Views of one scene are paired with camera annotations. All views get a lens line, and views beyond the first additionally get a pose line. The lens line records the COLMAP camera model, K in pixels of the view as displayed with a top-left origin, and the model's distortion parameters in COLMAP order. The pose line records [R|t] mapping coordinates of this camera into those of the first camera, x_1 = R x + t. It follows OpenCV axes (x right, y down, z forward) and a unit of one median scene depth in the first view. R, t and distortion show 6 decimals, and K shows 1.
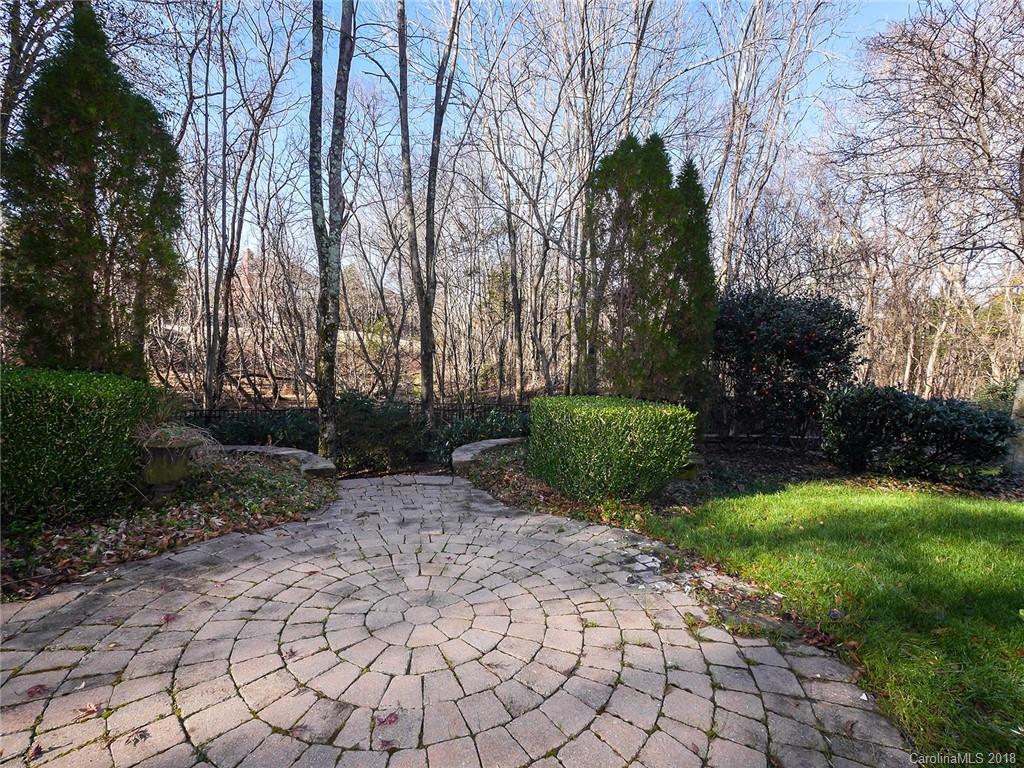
lens RADIAL K [[438.4, 0, 505.1], [0, 438.4, 384.0], [0, 0, 1]] dist [0.000219, -0.003415]
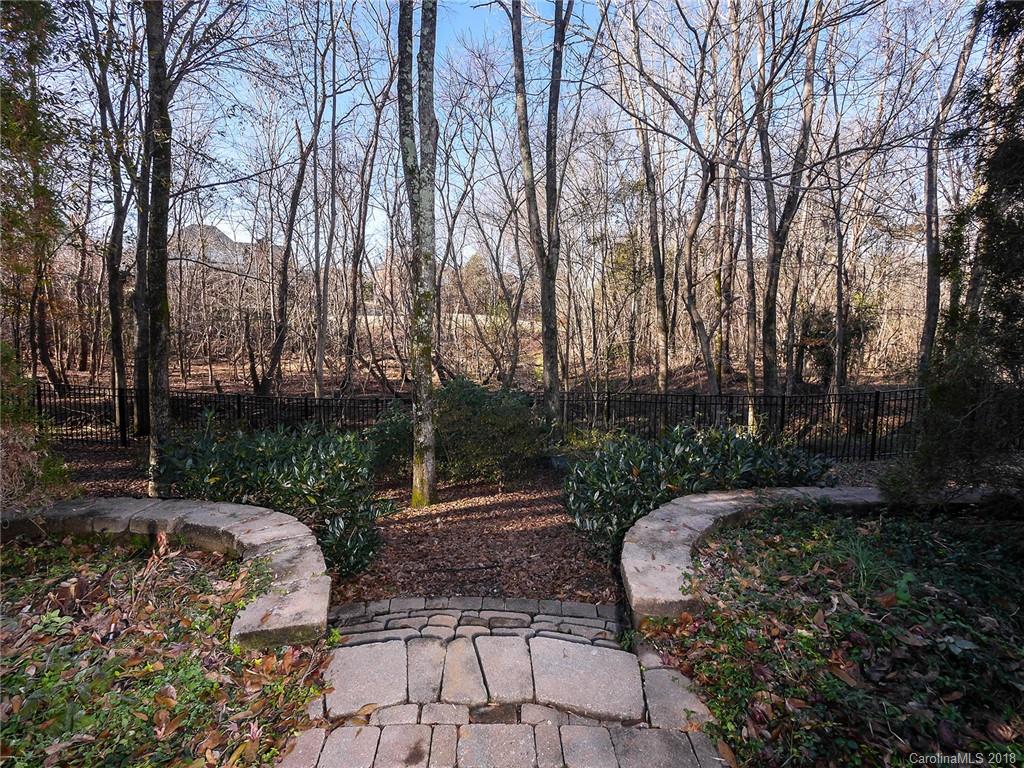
lens RADIAL K [[438.4, 0, 505.1], [0, 438.4, 384.0], [0, 0, 1]] dist [0.000219, -0.003415]
pose [[0.962628, -0.004023, -0.270796, -0.035022], [0.016277, 0.998942, 0.043020, -0.006267], [0.270336, -0.045820, 0.961675, 0.179065]]
